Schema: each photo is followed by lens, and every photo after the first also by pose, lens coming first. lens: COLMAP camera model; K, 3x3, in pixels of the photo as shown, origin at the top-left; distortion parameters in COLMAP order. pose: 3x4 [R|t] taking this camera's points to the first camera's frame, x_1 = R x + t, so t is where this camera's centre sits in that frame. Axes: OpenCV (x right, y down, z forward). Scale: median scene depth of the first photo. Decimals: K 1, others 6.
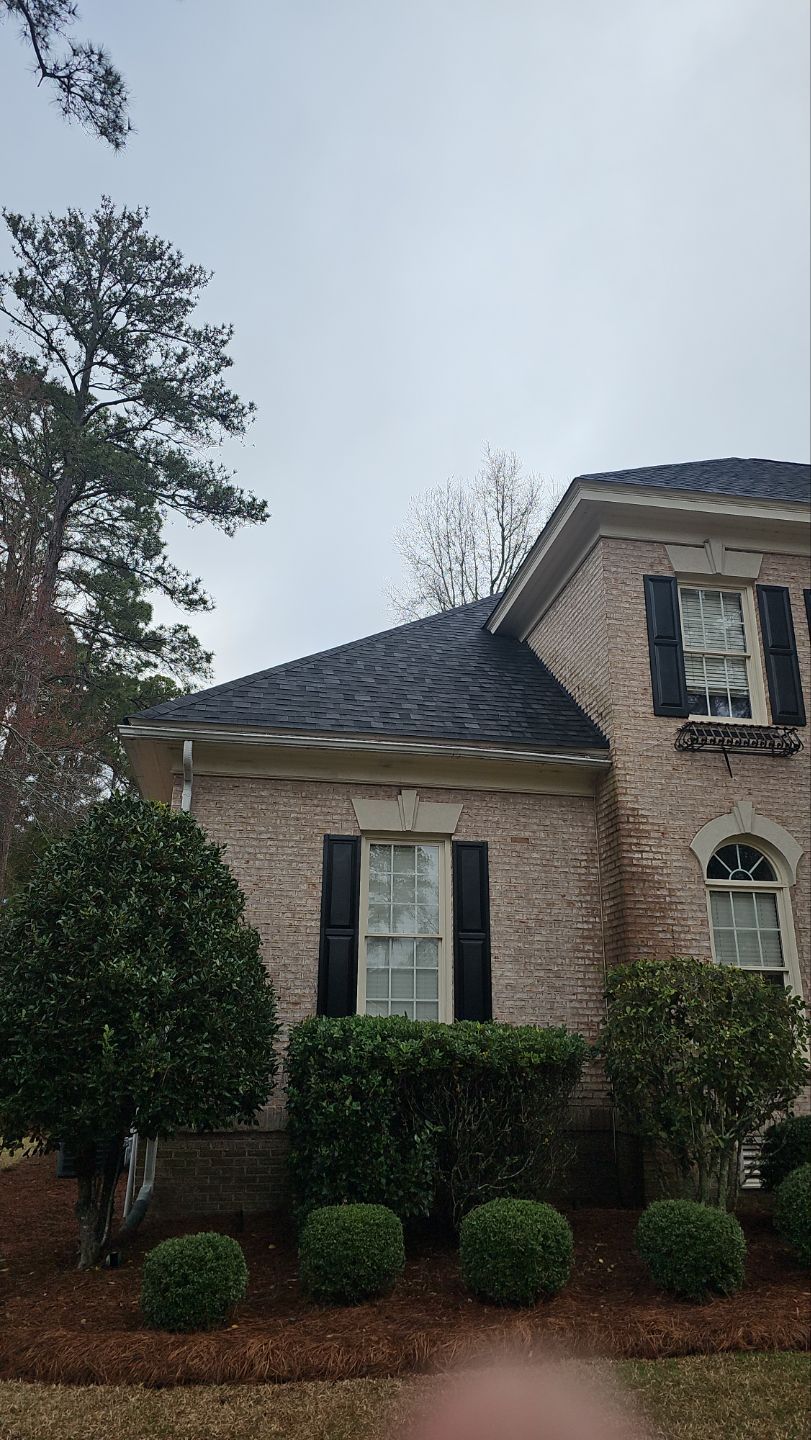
lens RADIAL K [[938.5, 0, 405.5], [0, 938.5, 720.0], [0, 0, 1]] dist [0.061928, -0.067350]
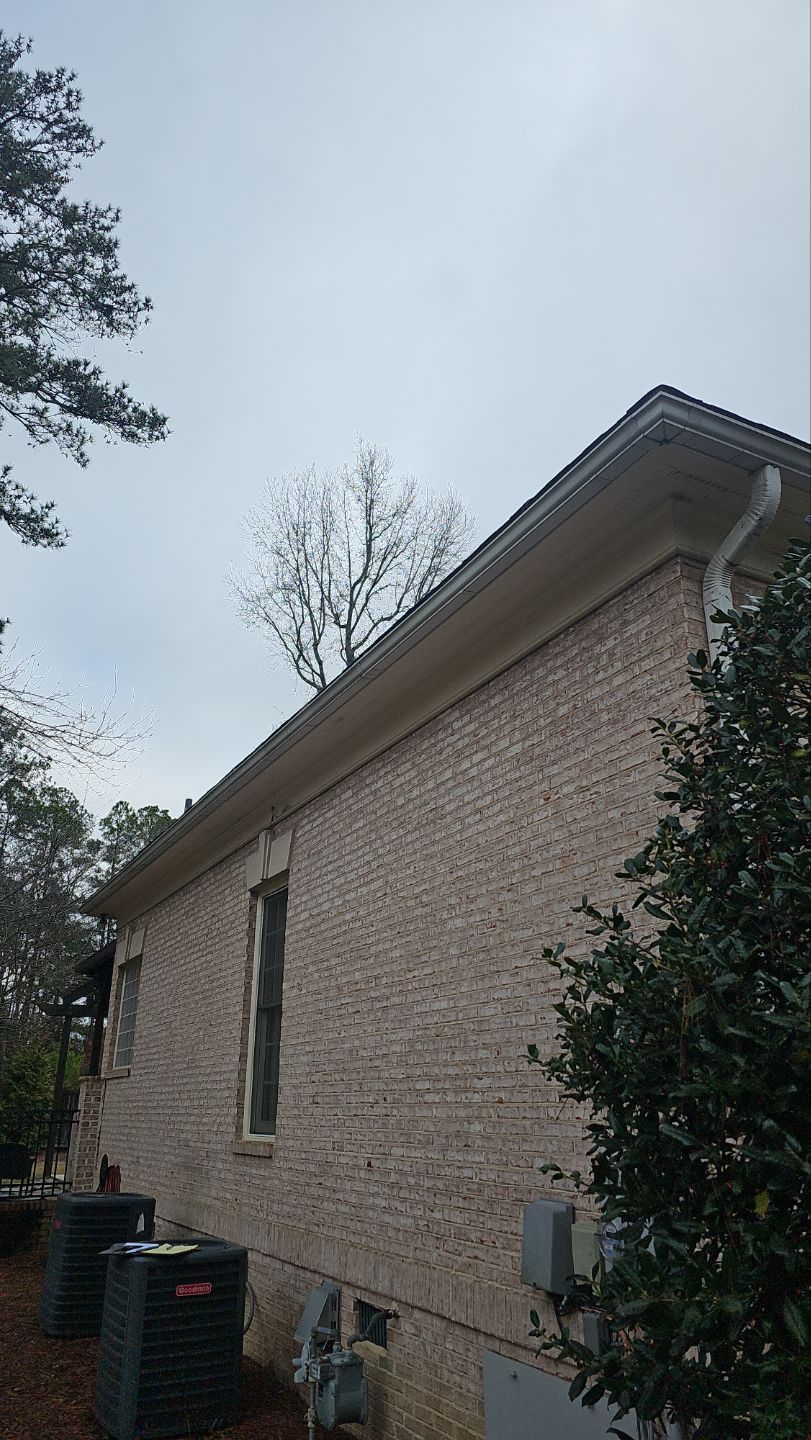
lens RADIAL K [[947.0, 0, 385.6], [0, 947.0, 710.6], [0, 0, 1]] dist [0.055296, -0.057274]
pose [[0.957878, 0.112885, 0.264057, -0.133614], [-0.097330, 0.992694, -0.071309, 0.042684], [-0.270178, 0.042604, 0.961867, 0.172151]]
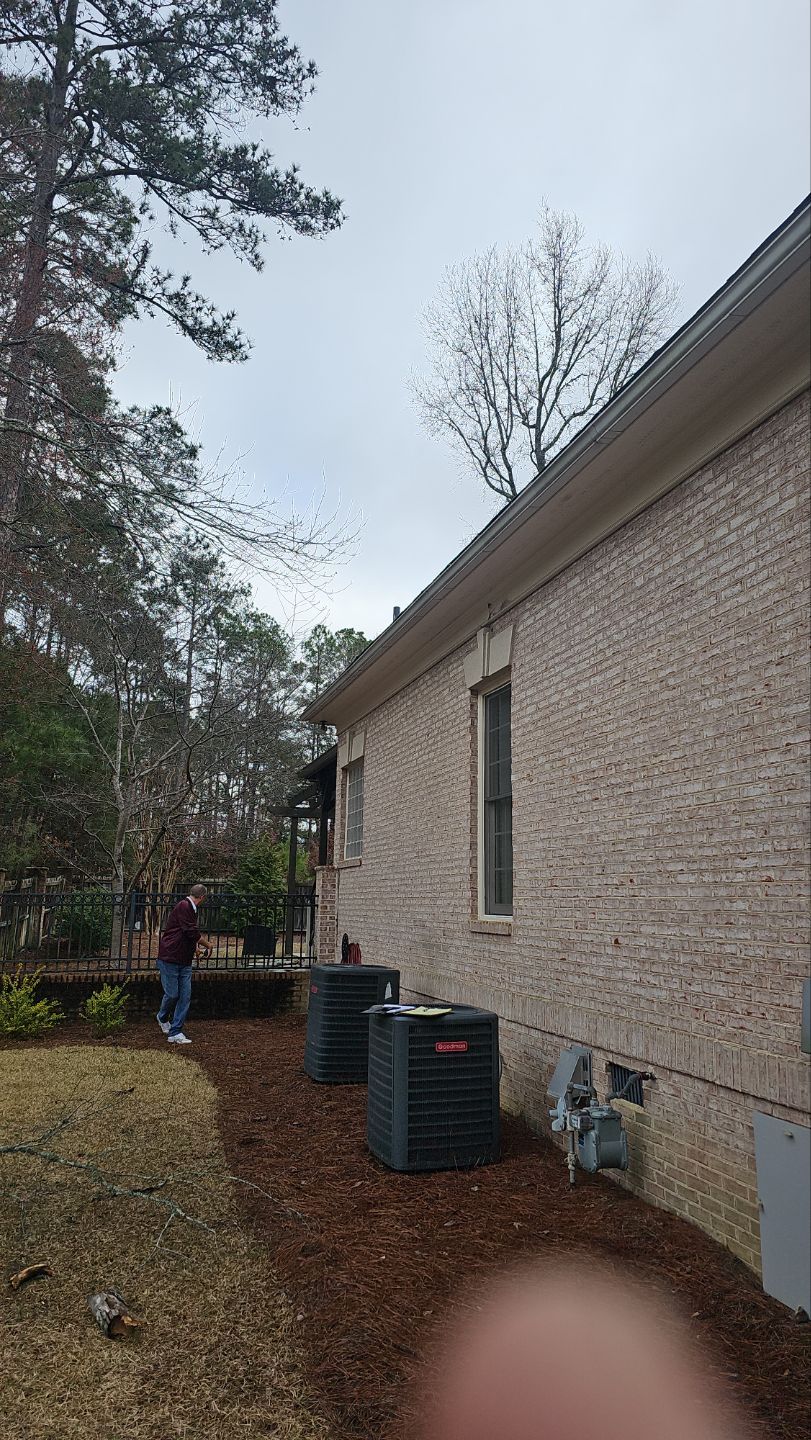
lens RADIAL K [[938.5, 0, 405.5], [0, 938.5, 720.0], [0, 0, 1]] dist [0.061928, -0.067350]
pose [[0.993677, 0.033068, 0.107295, -0.141158], [-0.048191, 0.988755, 0.141564, 0.051367], [-0.101408, -0.145840, 0.984097, 0.185754]]
